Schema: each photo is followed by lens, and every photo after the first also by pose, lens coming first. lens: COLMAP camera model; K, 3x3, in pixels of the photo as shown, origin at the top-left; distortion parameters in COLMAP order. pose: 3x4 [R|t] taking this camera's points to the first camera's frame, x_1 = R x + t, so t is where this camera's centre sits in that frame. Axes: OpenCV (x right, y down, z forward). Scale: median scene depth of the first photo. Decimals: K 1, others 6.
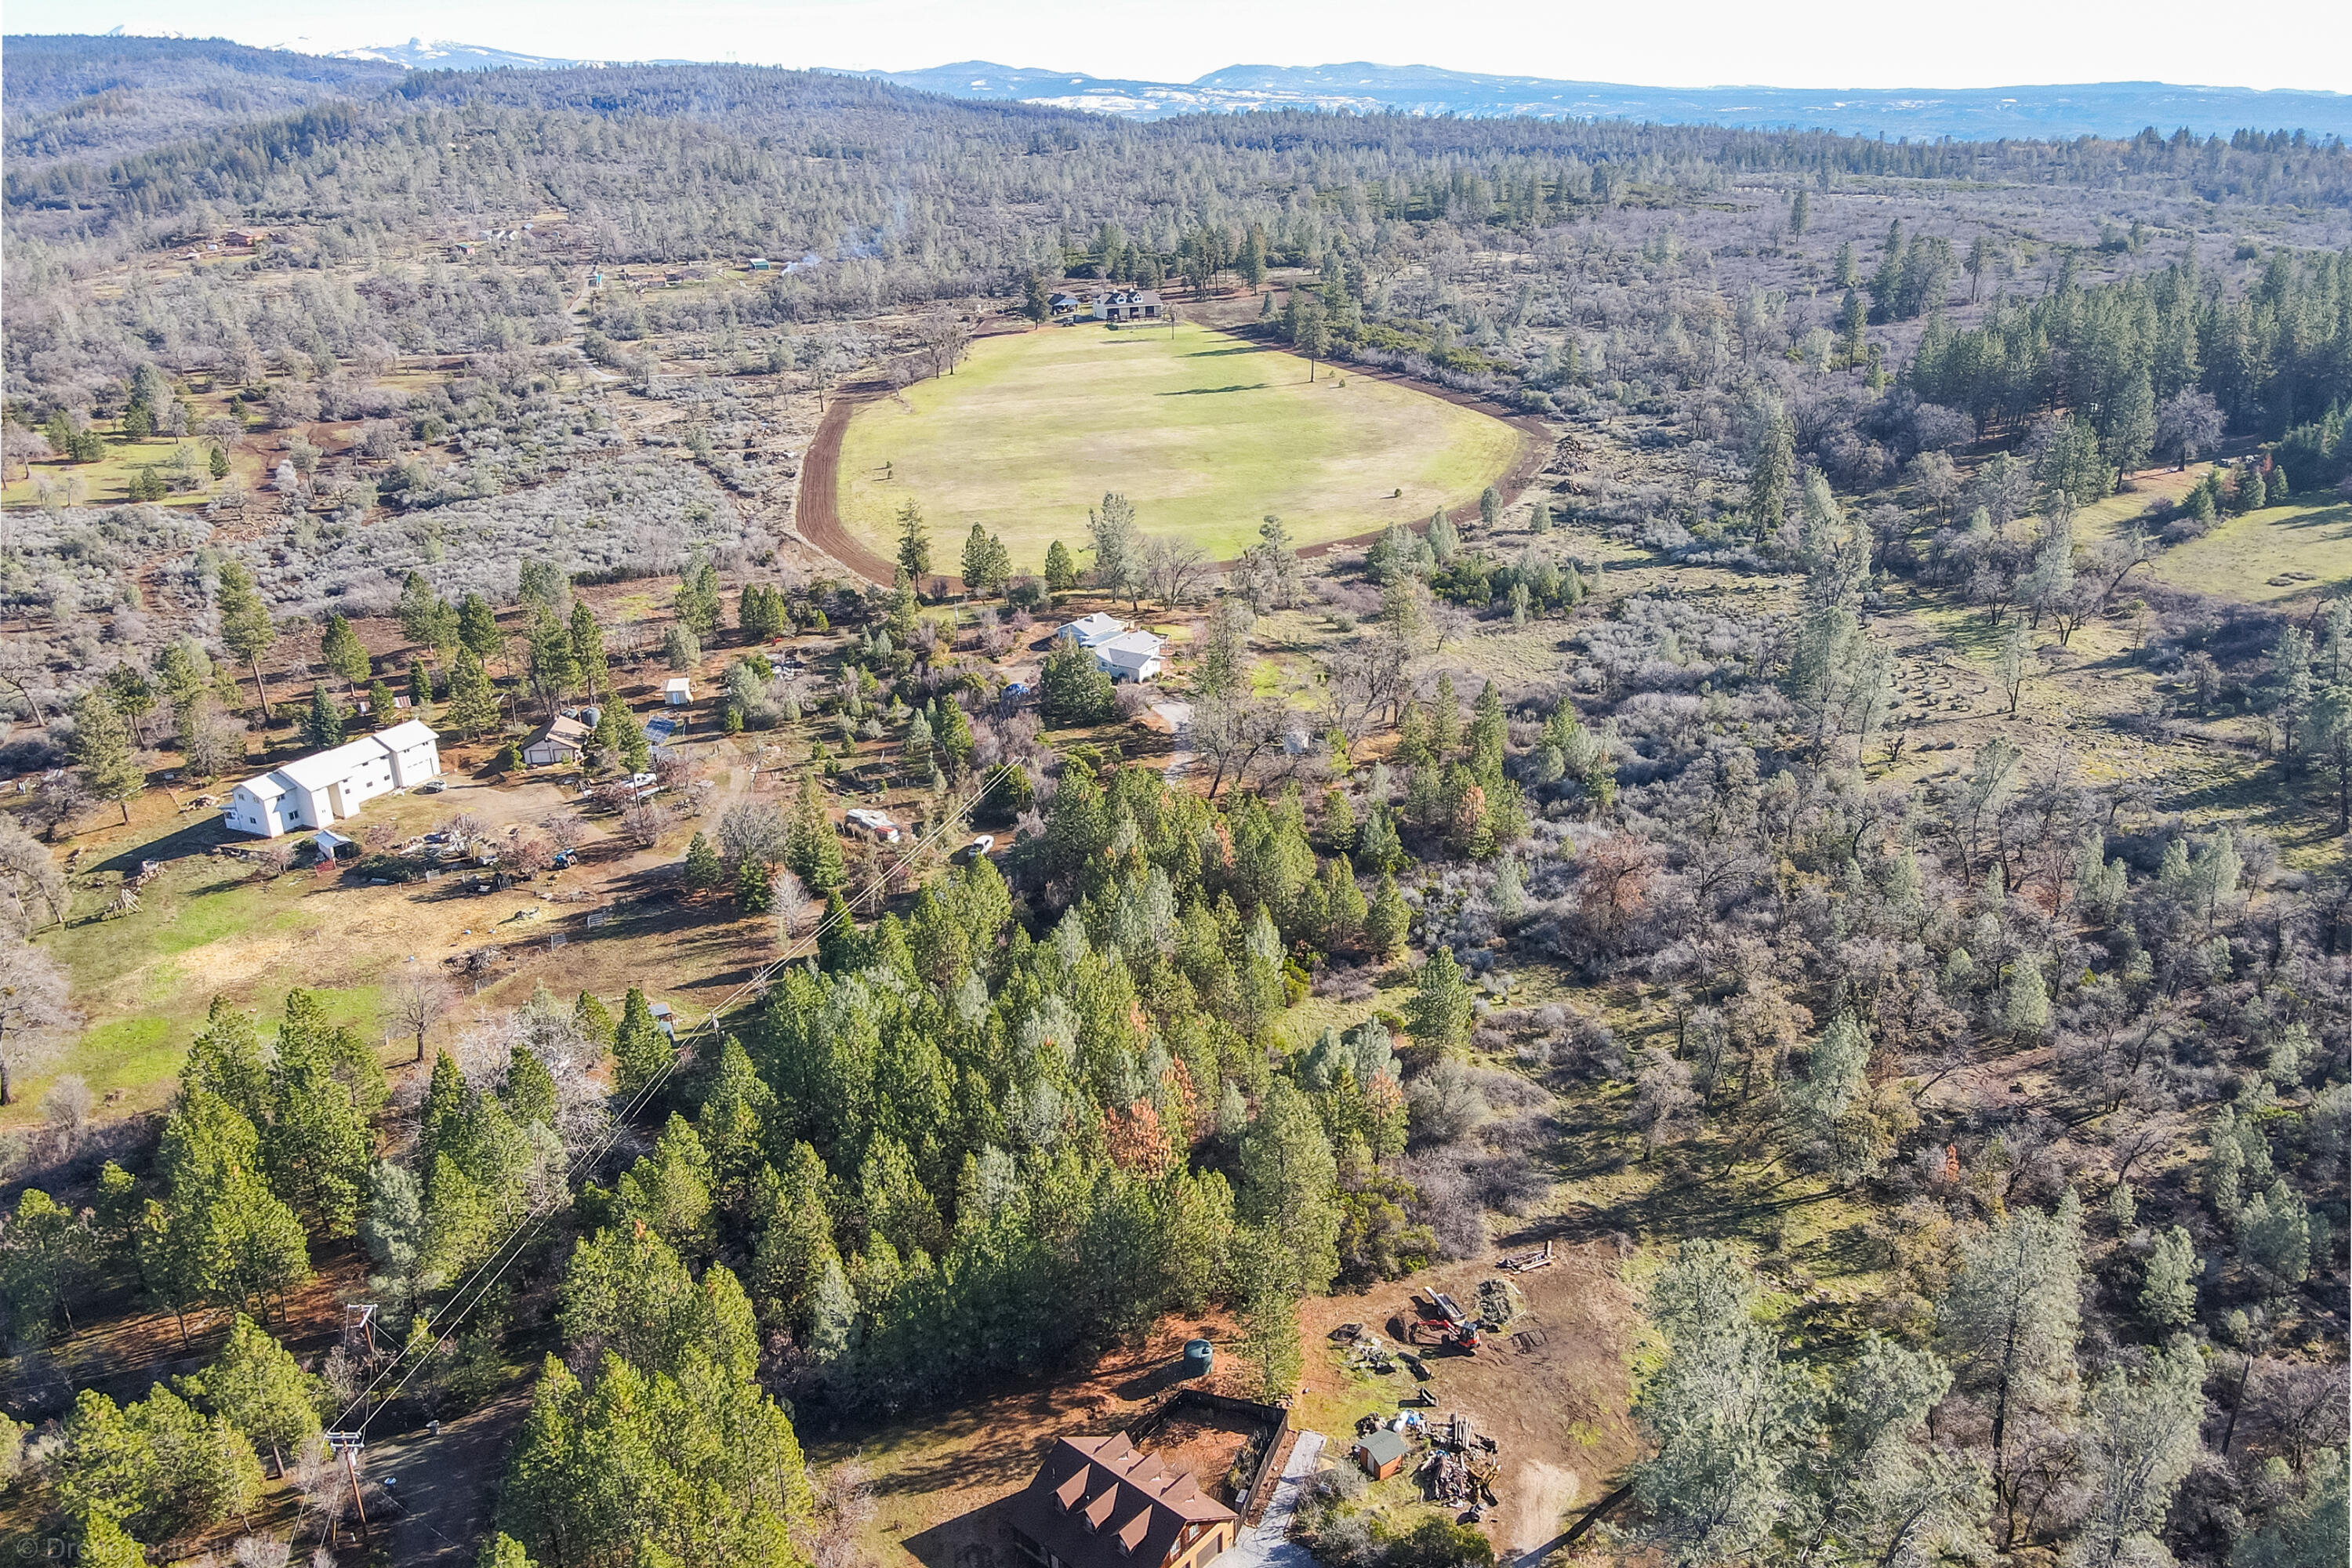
lens RADIAL K [[1747.8, 0, 1173.6], [0, 1747.8, 783.7], [0, 0, 1]] dist [-0.002661, 0.040588]
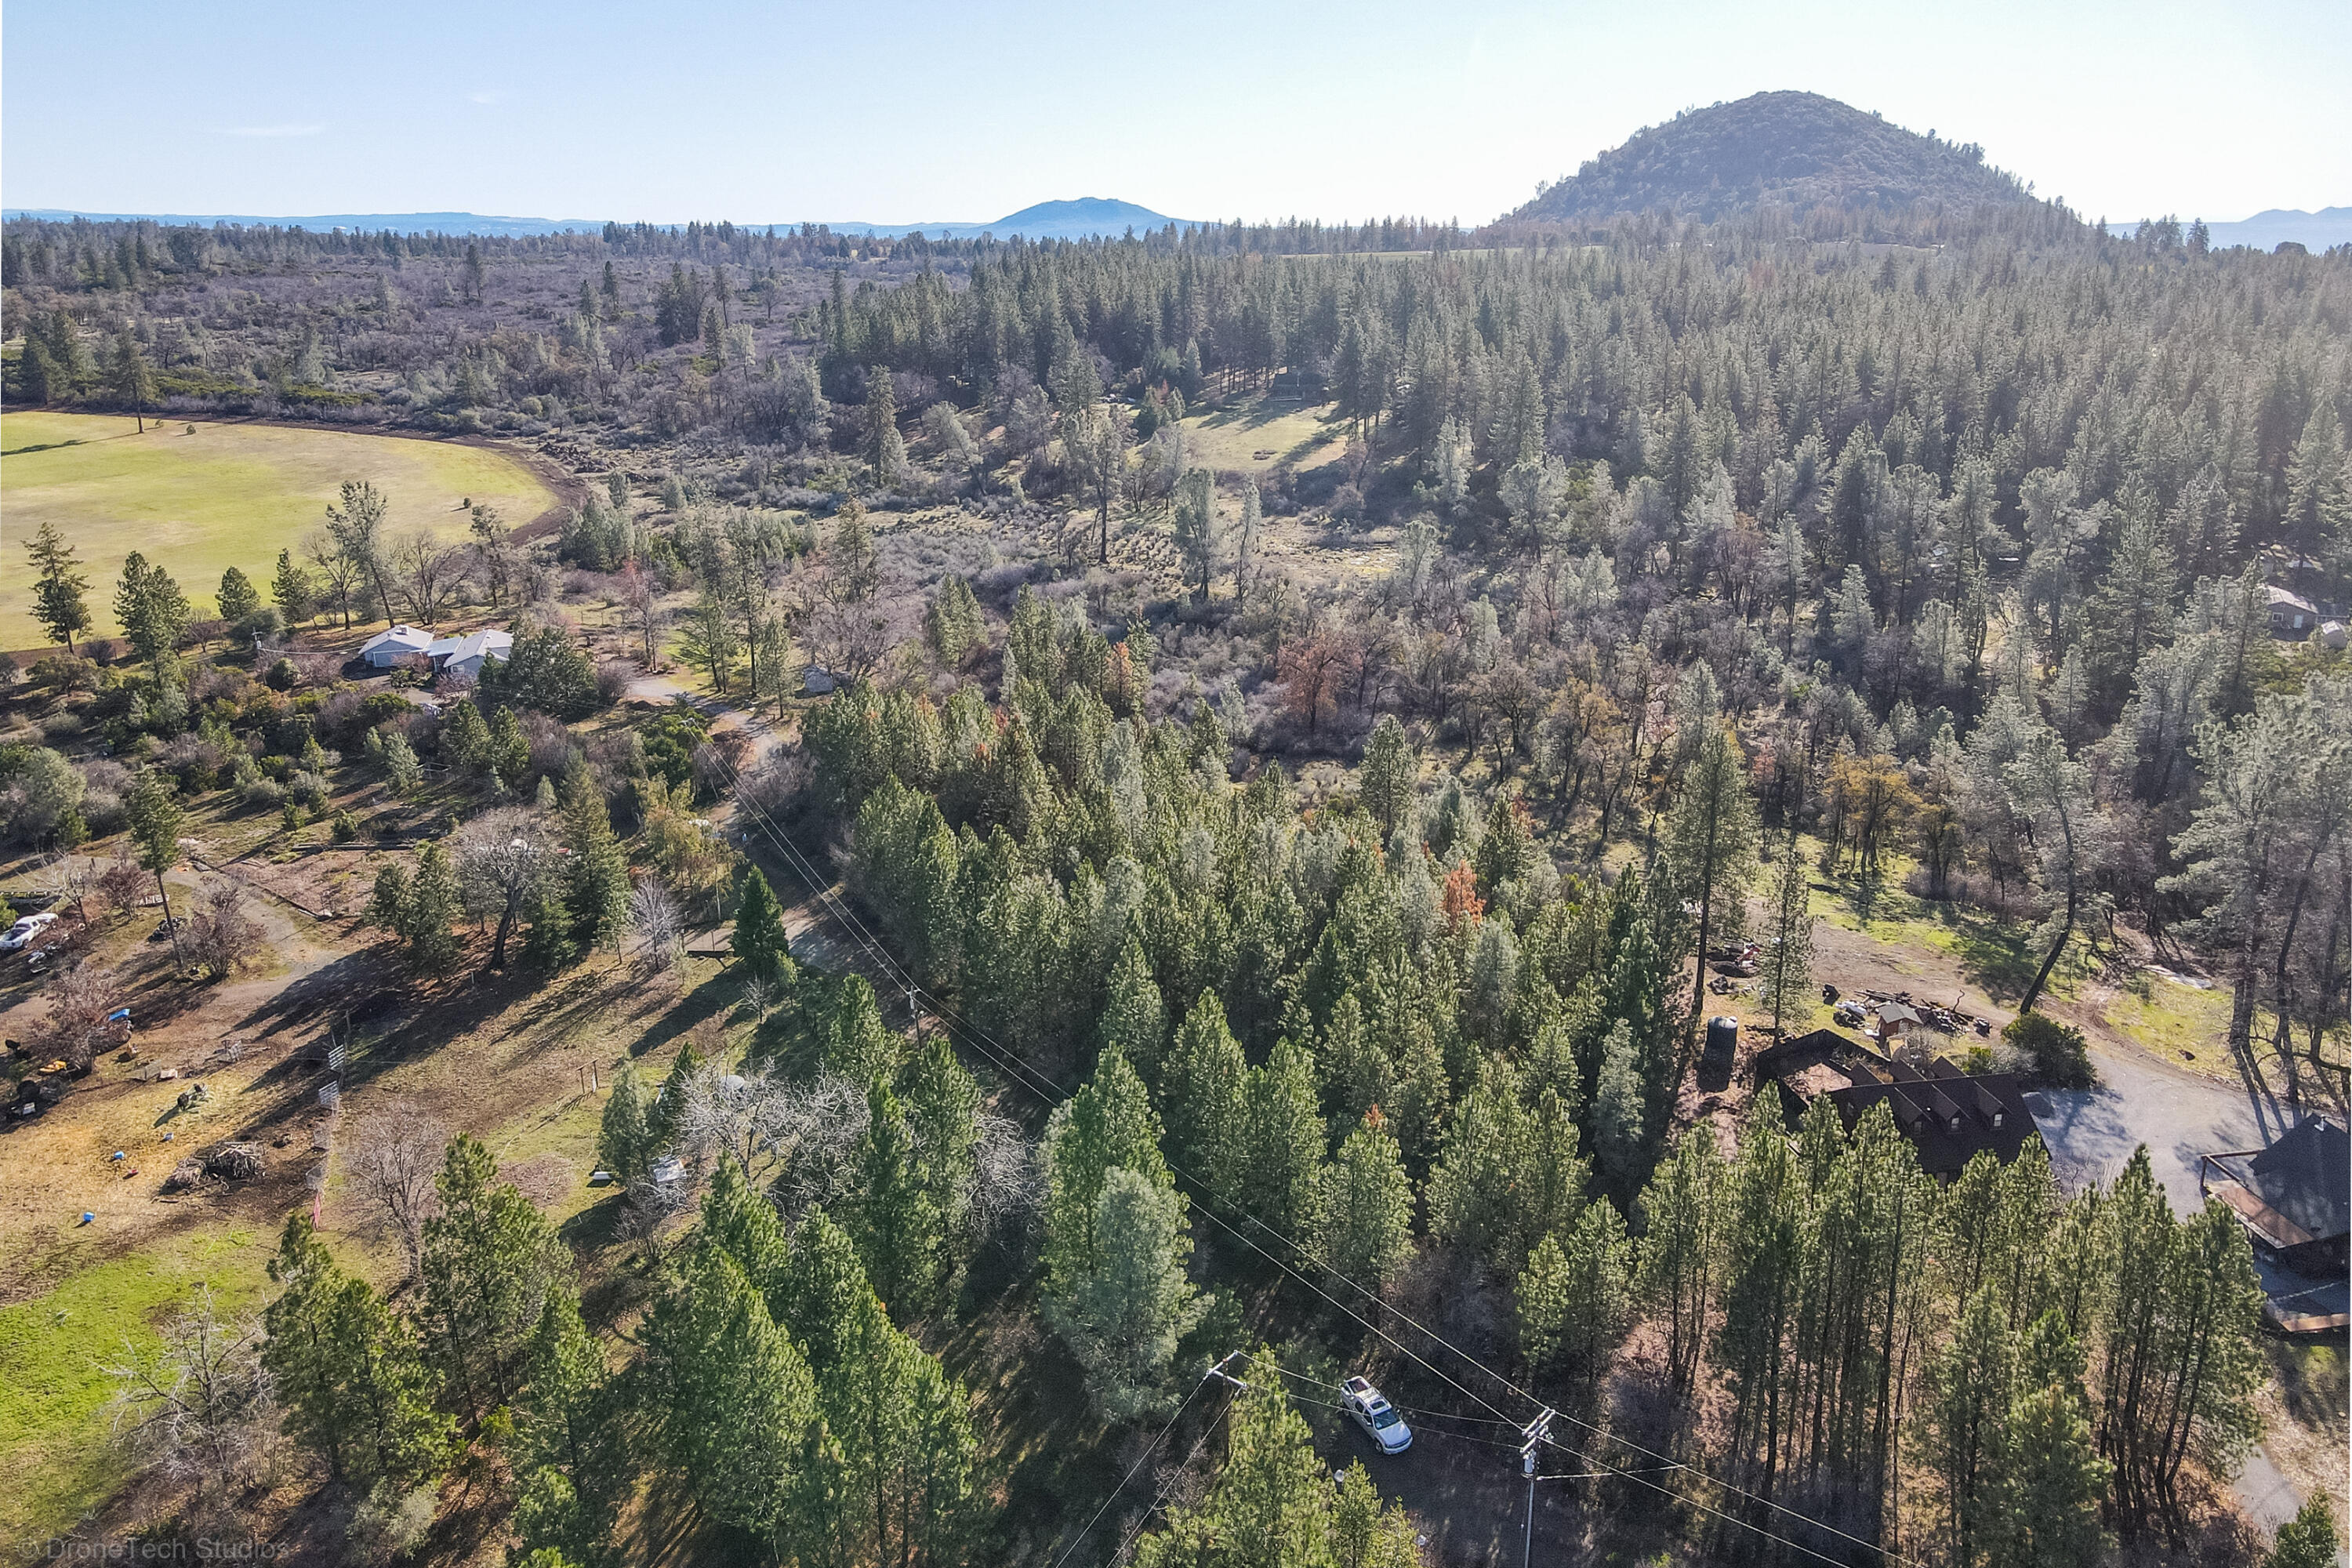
lens RADIAL K [[1730.3, 0, 1175.5], [0, 1730.3, 712.7], [0, 0, 1]] dist [0.009386, 0.026120]
pose [[0.650540, -0.205358, 0.731181, -0.490738], [0.278855, 0.960091, 0.021550, 0.025476], [-0.706426, 0.189875, 0.681843, 0.288118]]
